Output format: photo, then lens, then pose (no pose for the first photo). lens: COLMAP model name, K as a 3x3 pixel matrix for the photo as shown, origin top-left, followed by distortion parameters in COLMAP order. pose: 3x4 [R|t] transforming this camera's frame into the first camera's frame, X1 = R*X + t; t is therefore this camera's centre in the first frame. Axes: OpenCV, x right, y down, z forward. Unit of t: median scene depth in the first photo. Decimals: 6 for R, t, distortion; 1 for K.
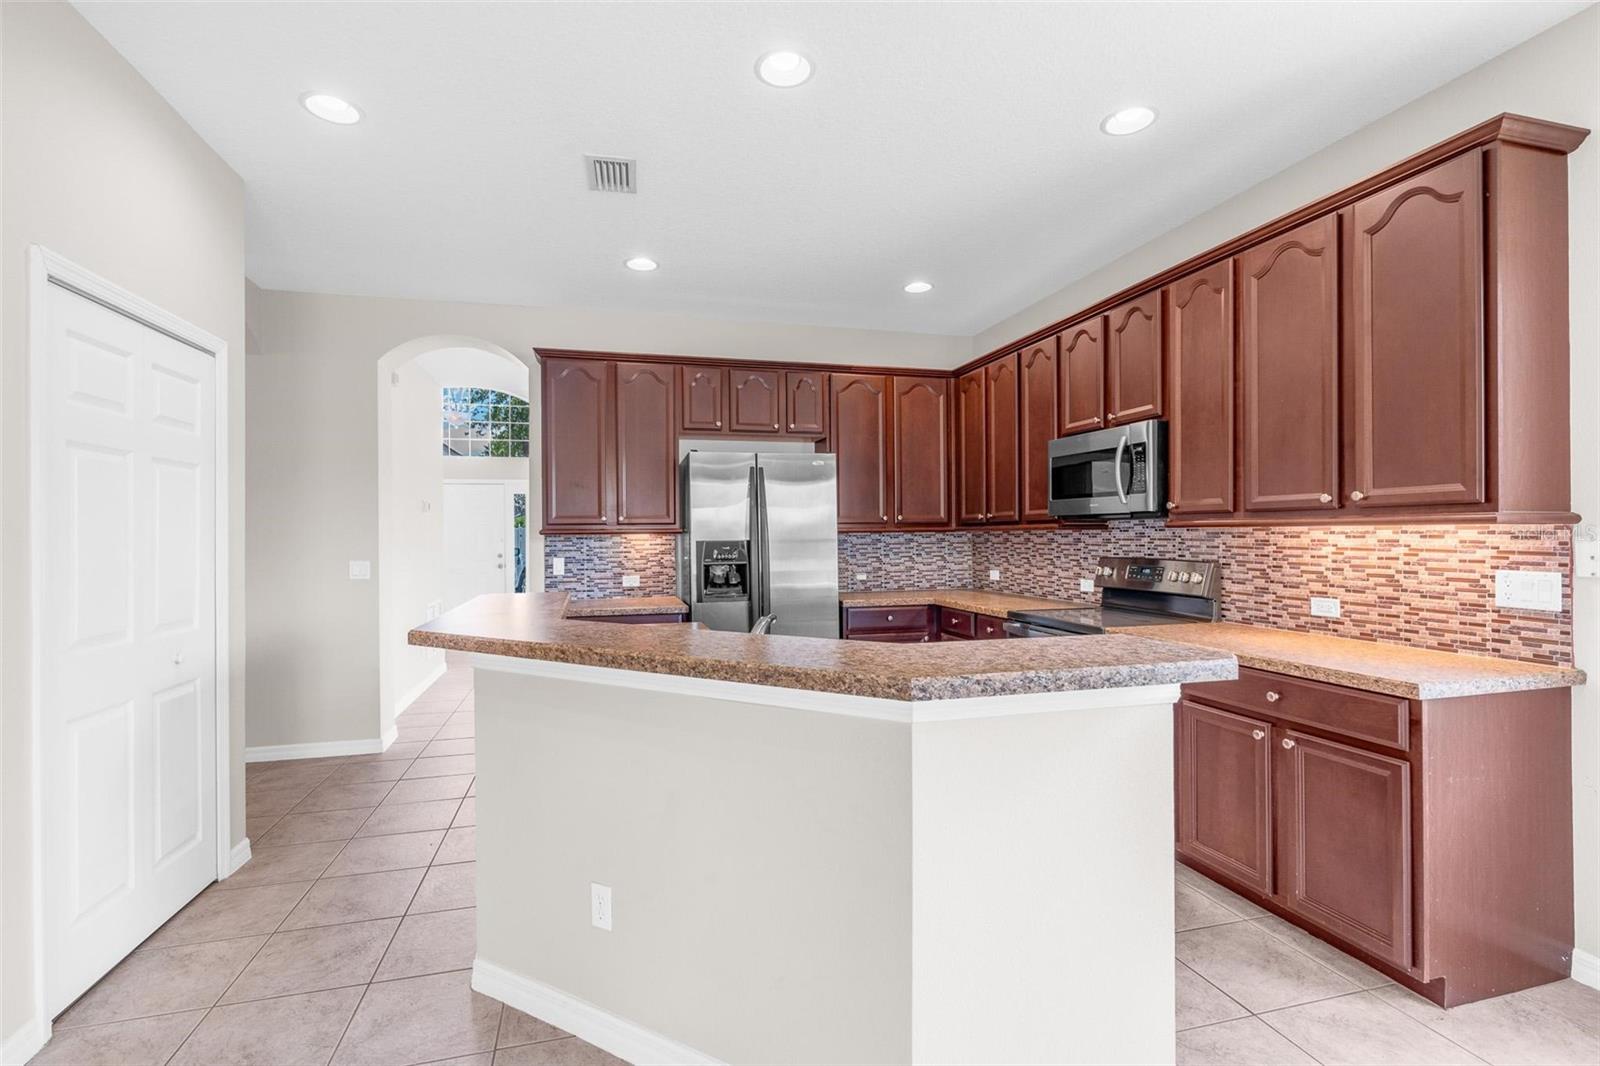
lens RADIAL K [[727.3, 0, 785.7], [0, 727.3, 531.9], [0, 0, 1]] dist [-0.009505, 0.003685]
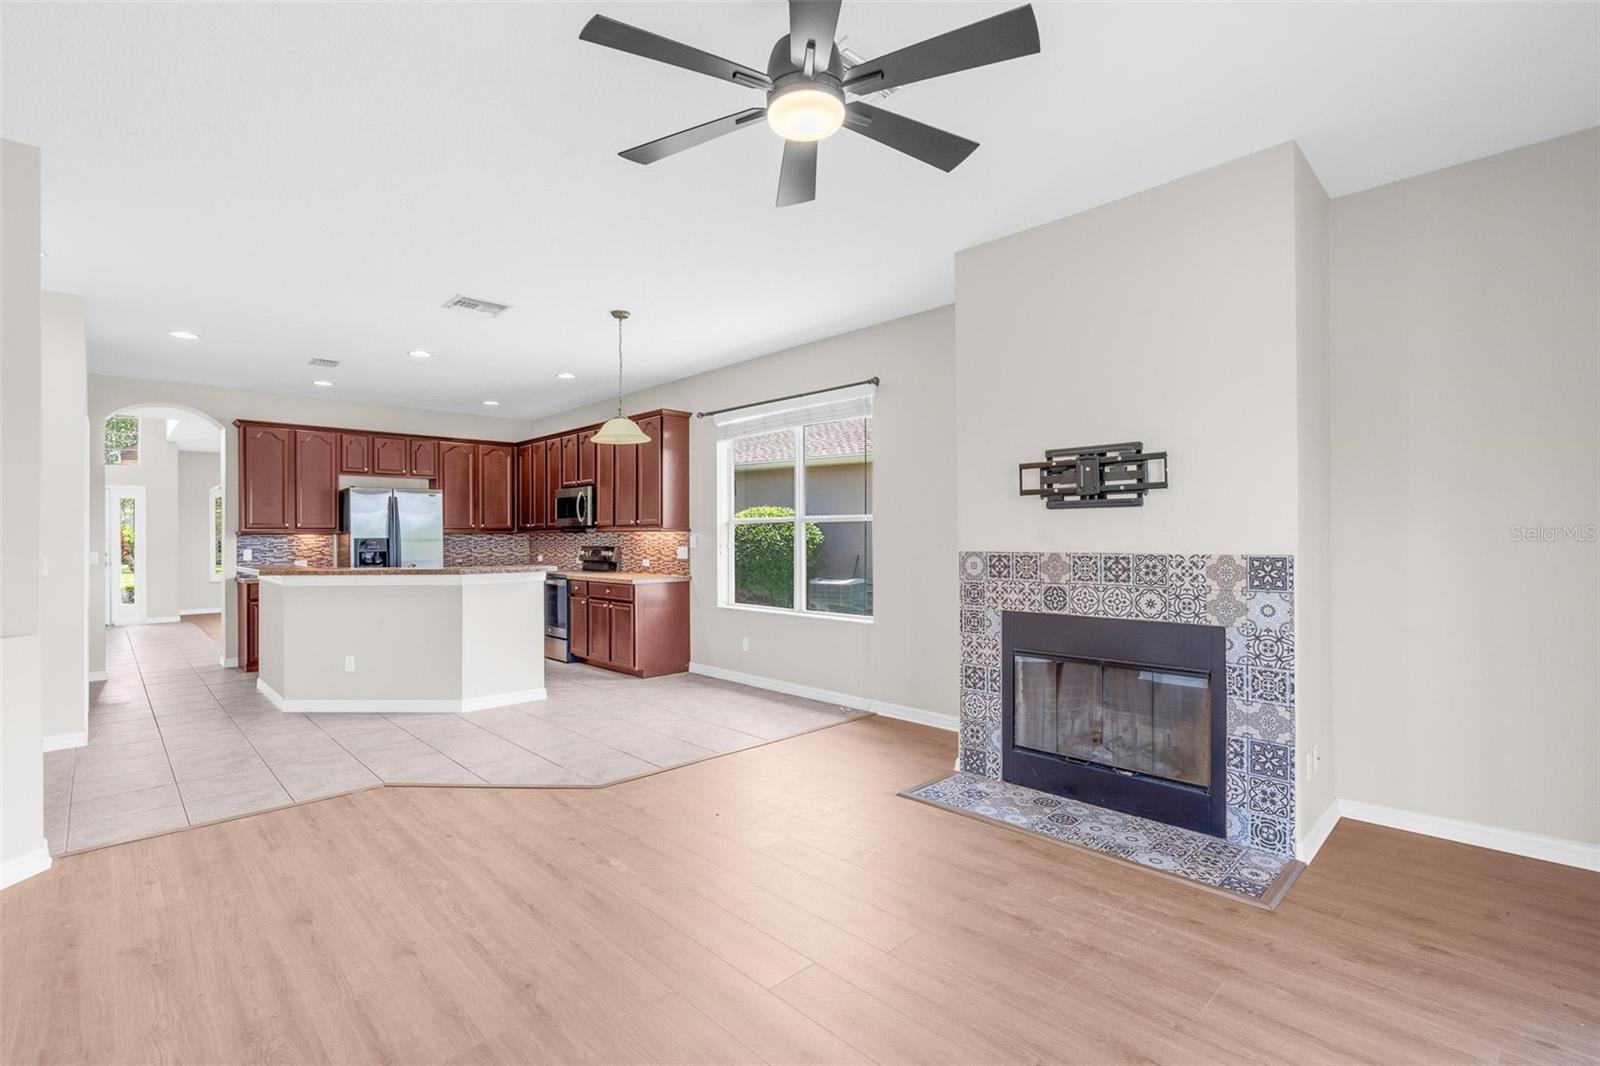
lens RADIAL K [[727.3, 0, 785.7], [0, 727.3, 531.9], [0, 0, 1]] dist [-0.009505, 0.003685]
pose [[0.874045, 0.005551, 0.485813, -0.062195], [-0.003453, 0.999980, -0.005214, 0.002372], [-0.485832, 0.002880, 0.874047, -1.012039]]
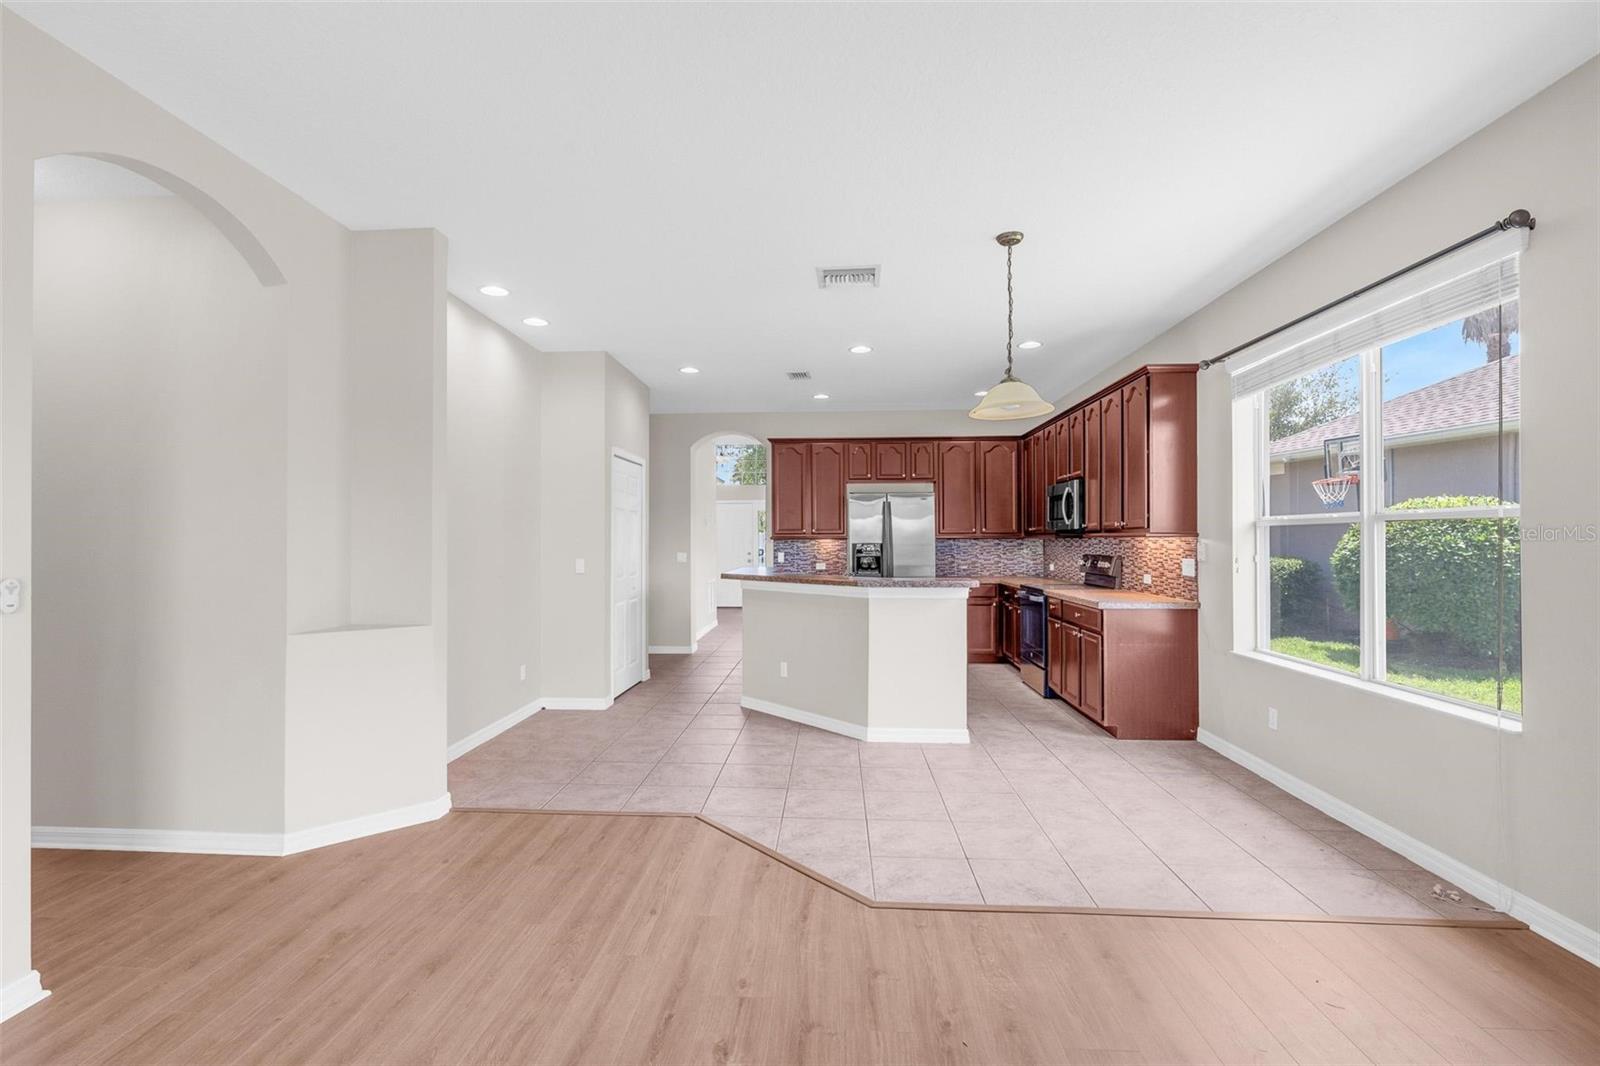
lens RADIAL K [[727.3, 0, 785.7], [0, 727.3, 531.9], [0, 0, 1]] dist [-0.009505, 0.003685]
pose [[0.948122, 0.001480, -0.317903, 0.288620], [-0.003339, 0.999980, -0.005303, -0.005766], [0.317888, 0.006089, 0.948109, -0.748221]]
